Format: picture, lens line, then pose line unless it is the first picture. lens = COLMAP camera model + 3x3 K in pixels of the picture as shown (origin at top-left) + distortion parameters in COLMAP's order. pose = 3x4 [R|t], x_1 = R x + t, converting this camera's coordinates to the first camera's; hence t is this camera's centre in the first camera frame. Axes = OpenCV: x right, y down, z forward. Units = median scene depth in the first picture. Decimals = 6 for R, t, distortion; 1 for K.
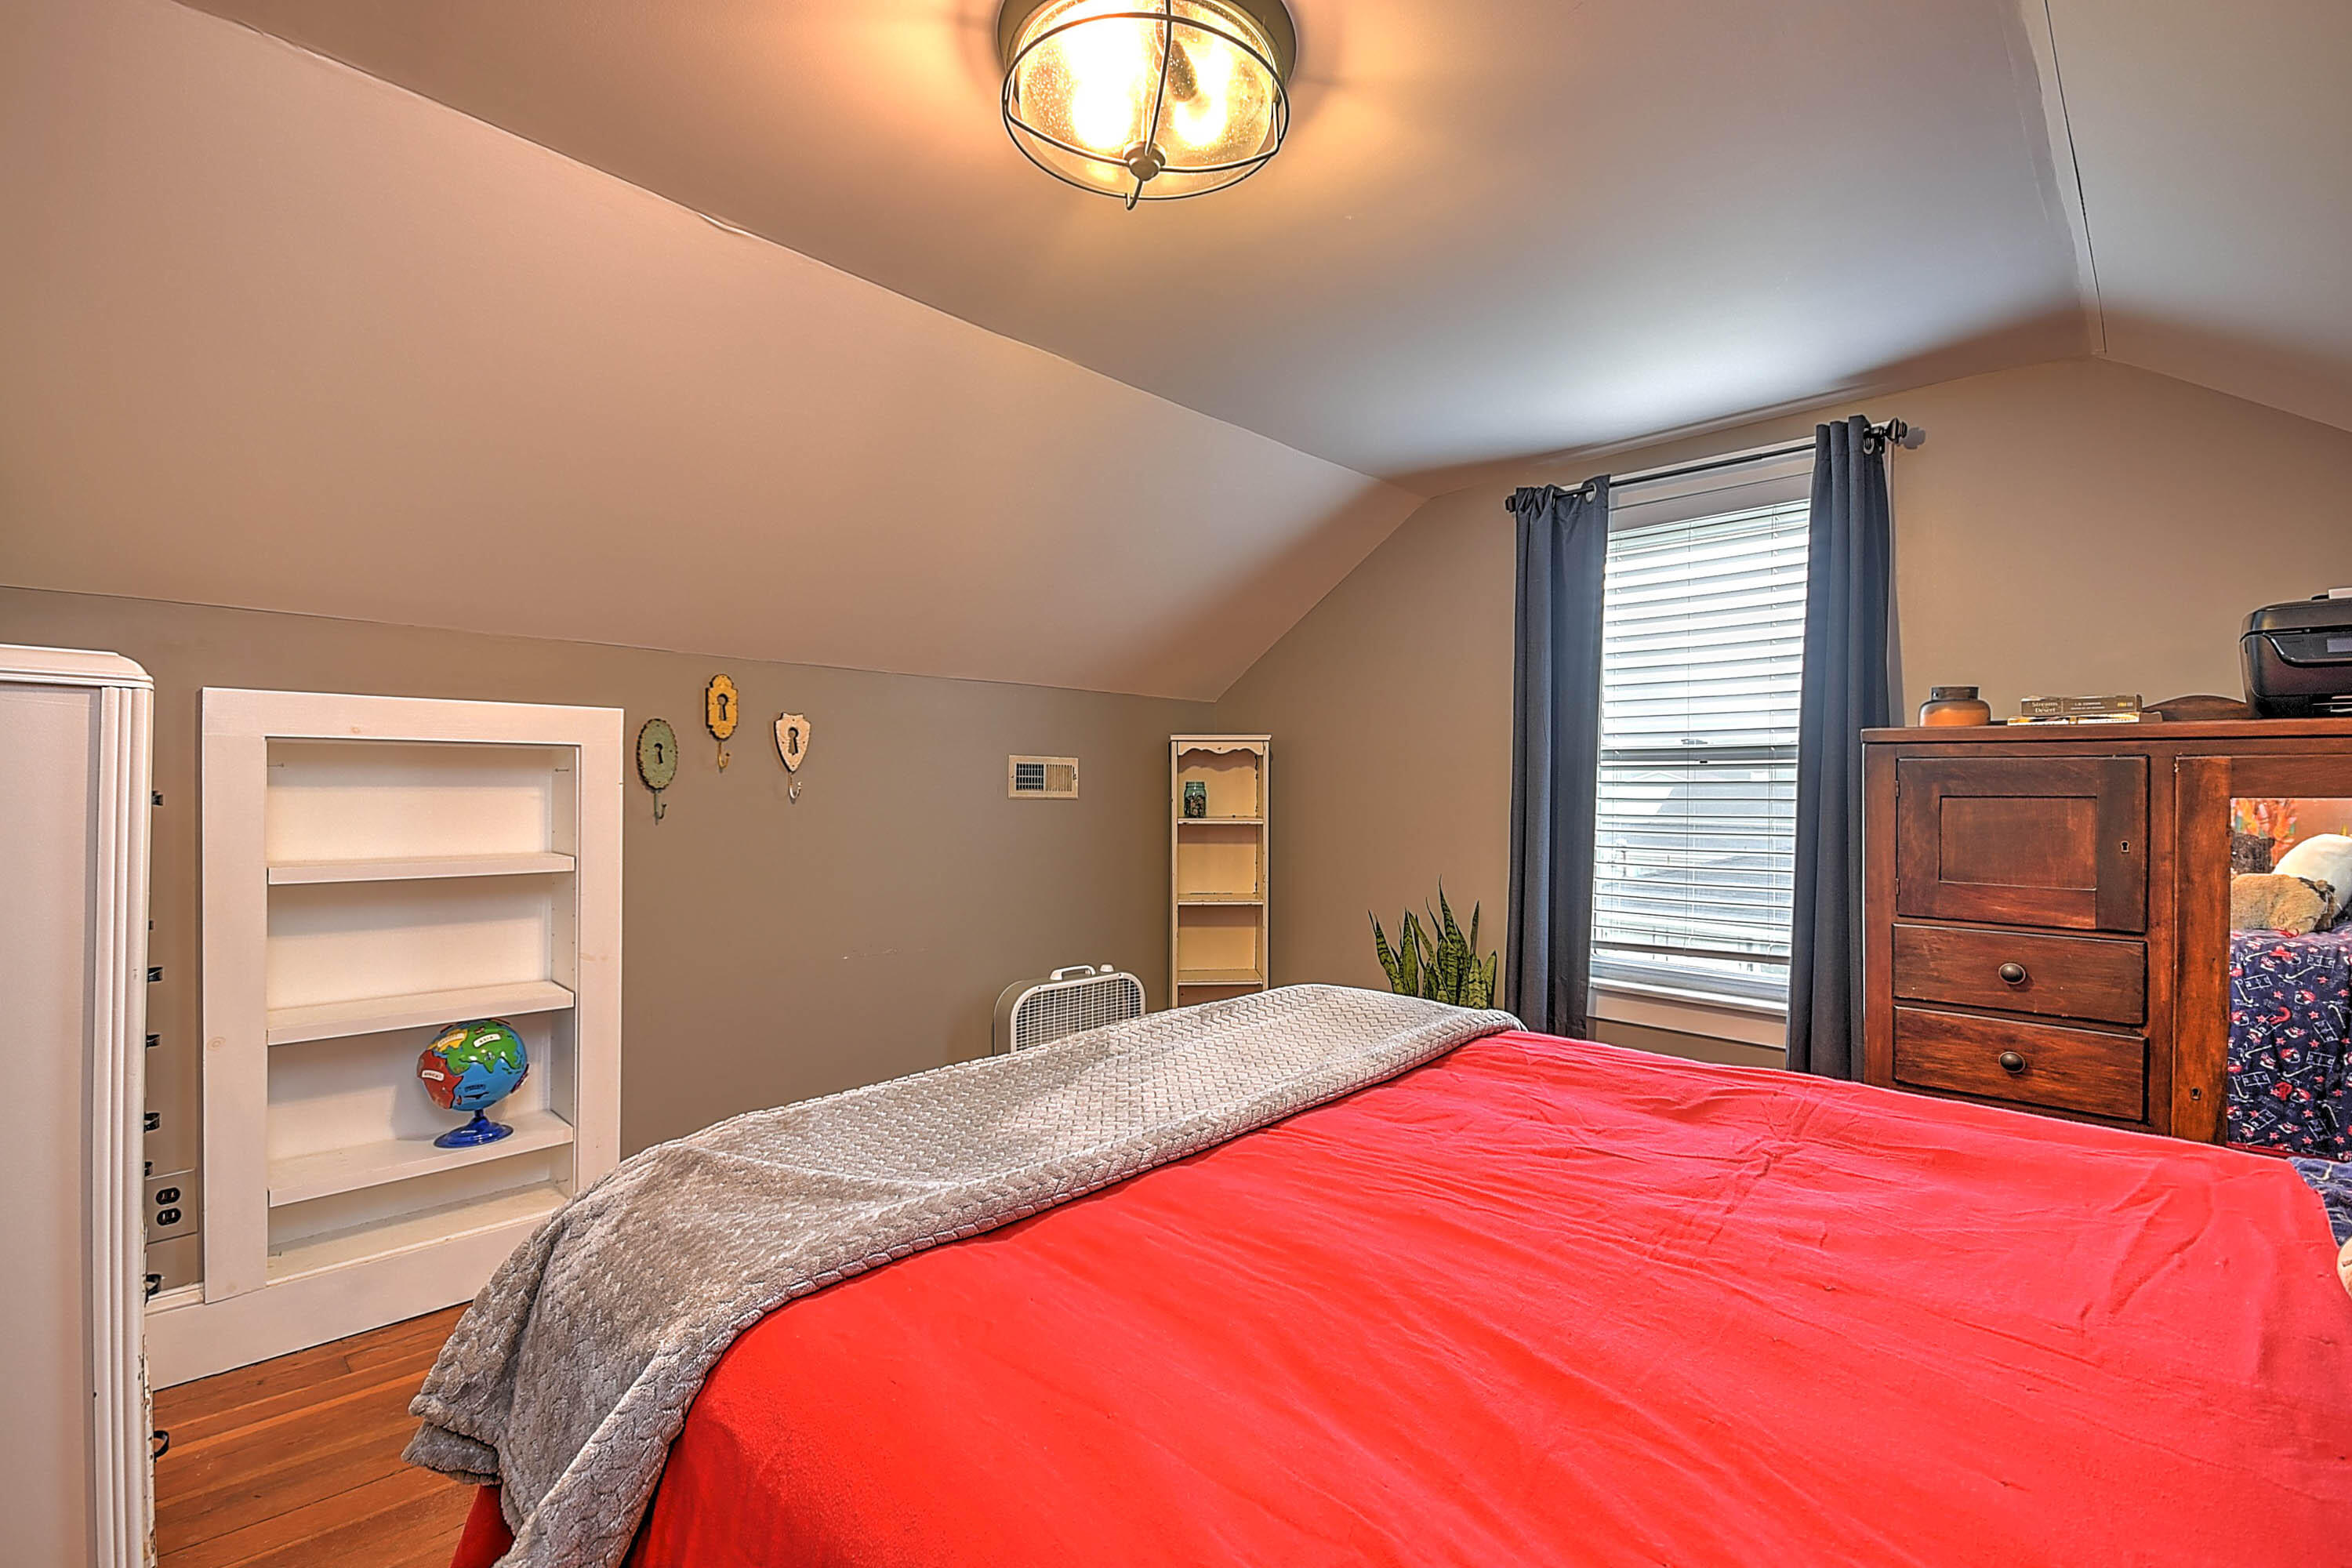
lens RADIAL K [[1020.5, 0, 1174.1], [0, 1020.5, 783.1], [0, 0, 1]] dist [0.010412, -0.004062]
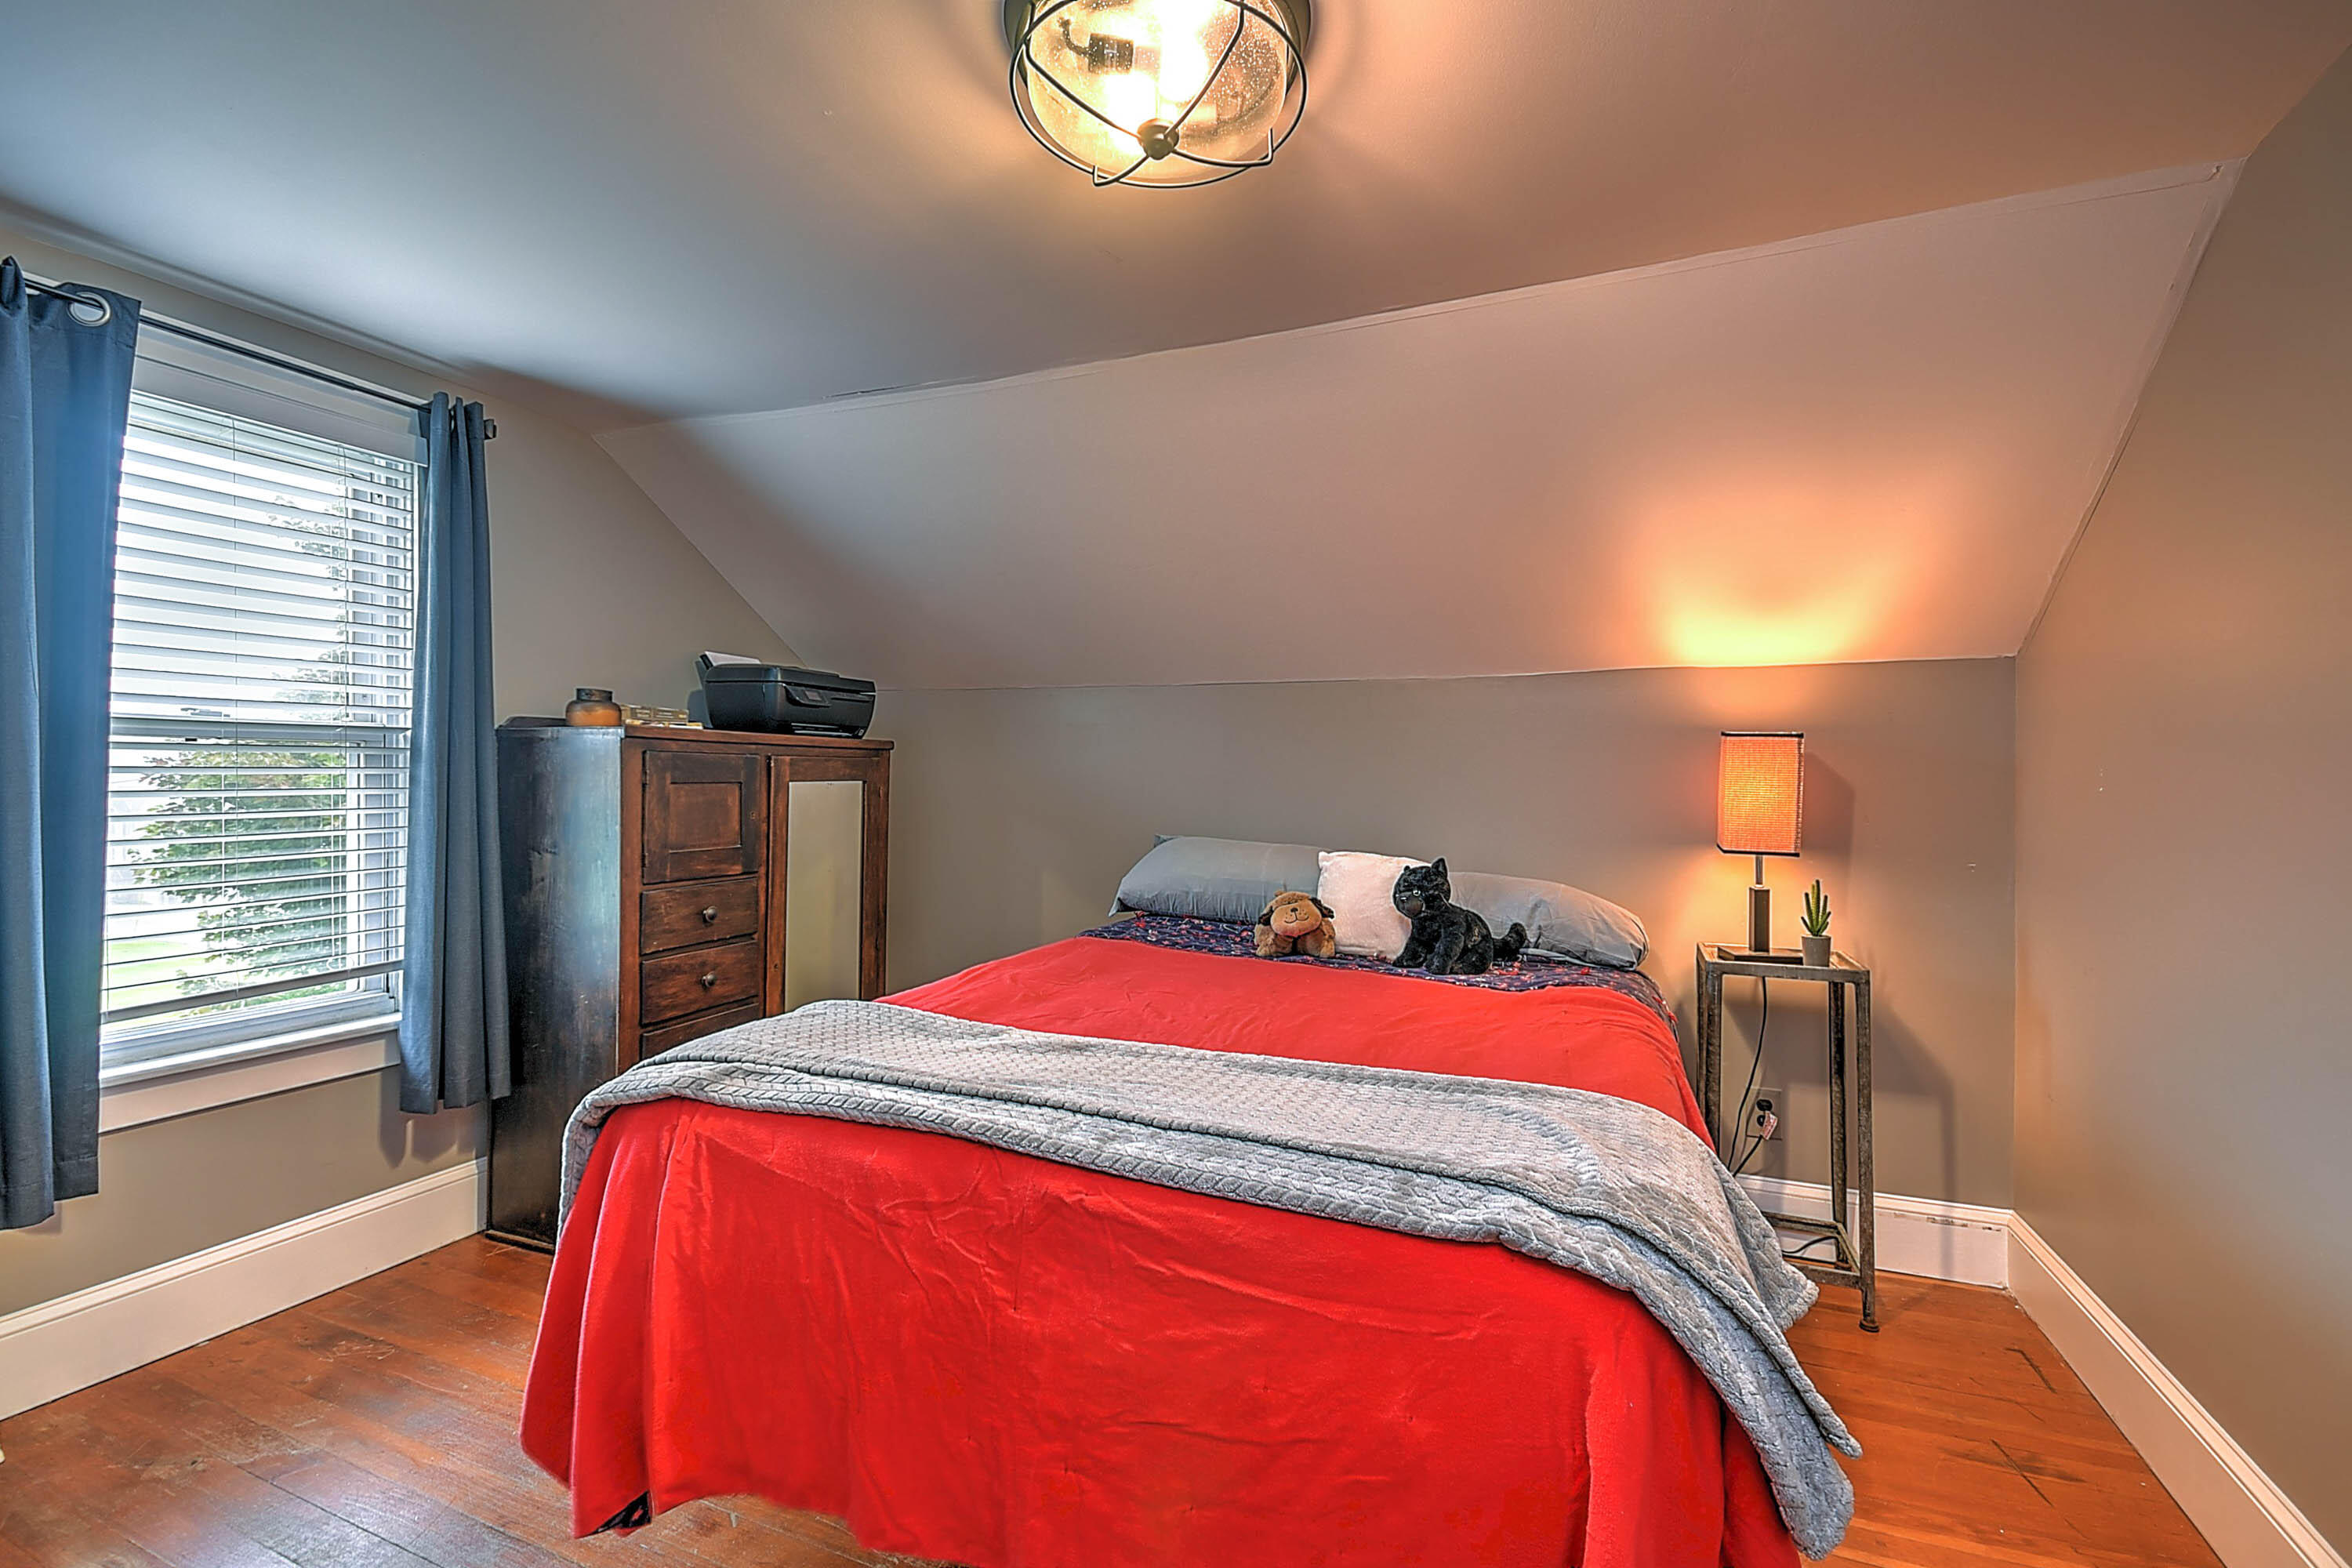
lens RADIAL K [[1020.5, 0, 1176.3], [0, 1020.5, 778.3], [0, 0, 1]] dist [0.010412, -0.004062]
pose [[-0.353124, -0.013085, 0.935485, -0.618267], [-0.012967, 0.999875, 0.009091, -0.012023], [-0.935487, -0.008920, -0.353250, 0.857798]]
